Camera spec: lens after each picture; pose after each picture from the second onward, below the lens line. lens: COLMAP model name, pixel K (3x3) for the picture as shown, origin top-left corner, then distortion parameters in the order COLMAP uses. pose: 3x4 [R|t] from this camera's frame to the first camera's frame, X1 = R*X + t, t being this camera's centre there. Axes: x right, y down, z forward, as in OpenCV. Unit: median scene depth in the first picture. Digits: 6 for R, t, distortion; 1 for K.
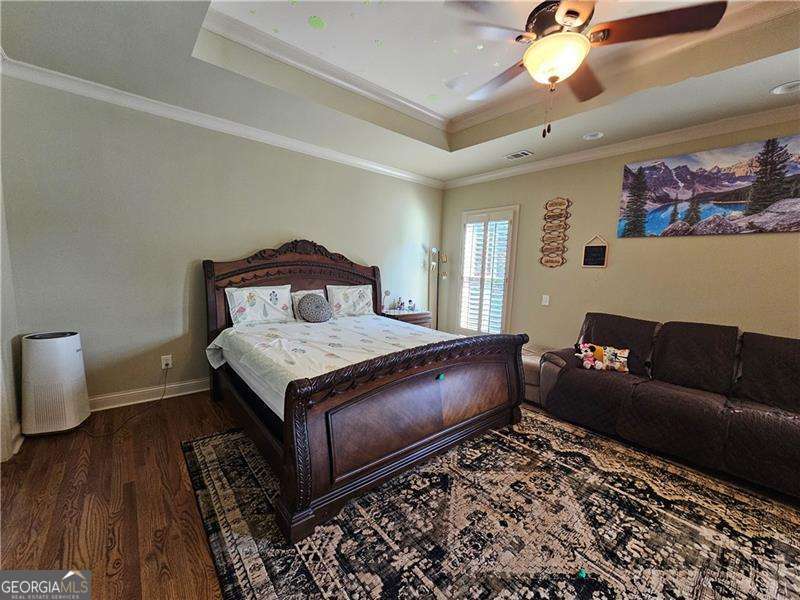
lens RADIAL K [[327.9, 0, 398.3], [0, 327.9, 303.6], [0, 0, 1]] dist [-0.005292, 0.001123]
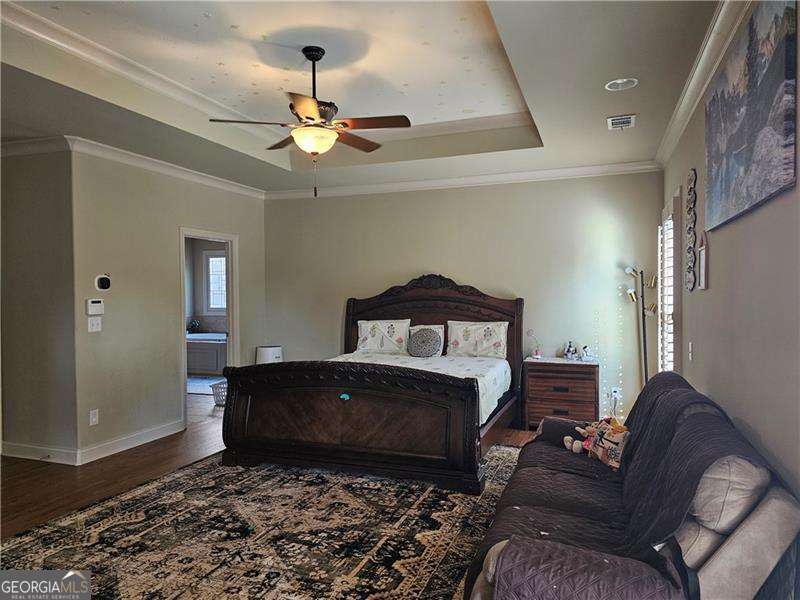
lens RADIAL K [[541.4, 0, 398.8], [0, 541.4, 295.4], [0, 0, 1]] dist [0.047676, -0.026890]
pose [[0.496351, -0.033344, -0.867482, 1.477271], [-0.077354, 0.993589, -0.082451, 0.014759], [0.864669, 0.108027, 0.490589, 0.172426]]
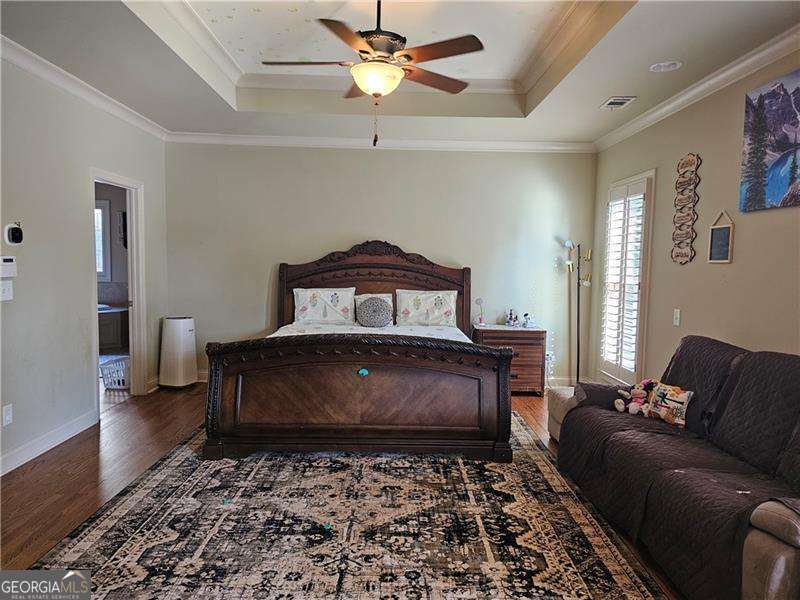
lens RADIAL K [[541.4, 0, 394.1], [0, 541.4, 298.1], [0, 0, 1]] dist [0.047676, -0.026890]
pose [[0.772250, 0.021974, -0.634939, 1.019454], [-0.066025, 0.996766, -0.045807, 0.052518], [0.631879, 0.077297, 0.771203, -0.205466]]
